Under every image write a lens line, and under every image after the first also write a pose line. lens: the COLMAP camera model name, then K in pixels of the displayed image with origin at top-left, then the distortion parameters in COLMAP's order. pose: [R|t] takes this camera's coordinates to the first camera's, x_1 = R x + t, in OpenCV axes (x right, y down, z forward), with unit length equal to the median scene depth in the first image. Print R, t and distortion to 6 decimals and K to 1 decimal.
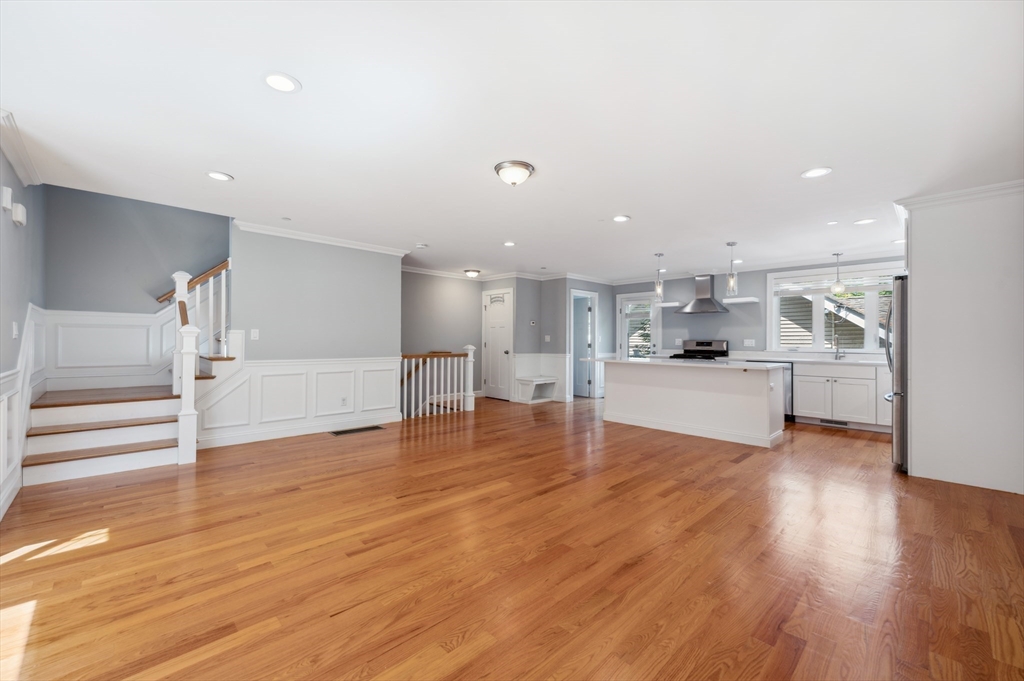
lens RADIAL K [[414.3, 0, 509.6], [0, 414.3, 338.8], [0, 0, 1]] dist [-0.000924, 0.001029]
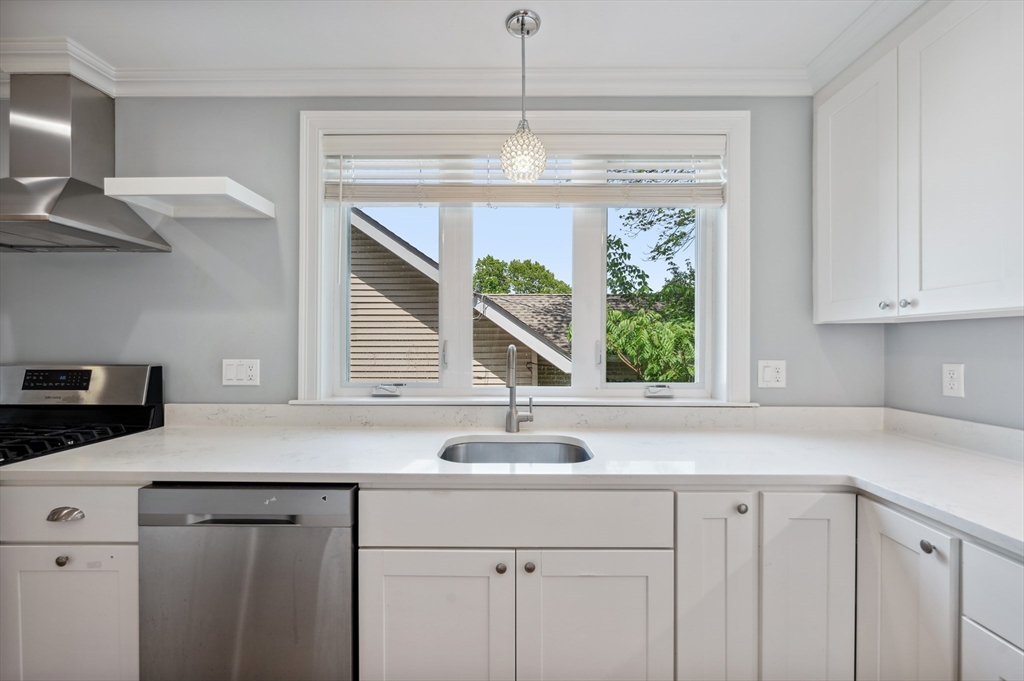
lens RADIAL K [[414.3, 0, 514.1], [0, 414.3, 342.1], [0, 0, 1]] dist [-0.000924, 0.001029]
pose [[0.696252, -0.002598, 0.717793, 0.525059], [-0.000087, 0.999993, 0.003703, -0.010315], [-0.717798, -0.002641, 0.696247, 0.714769]]
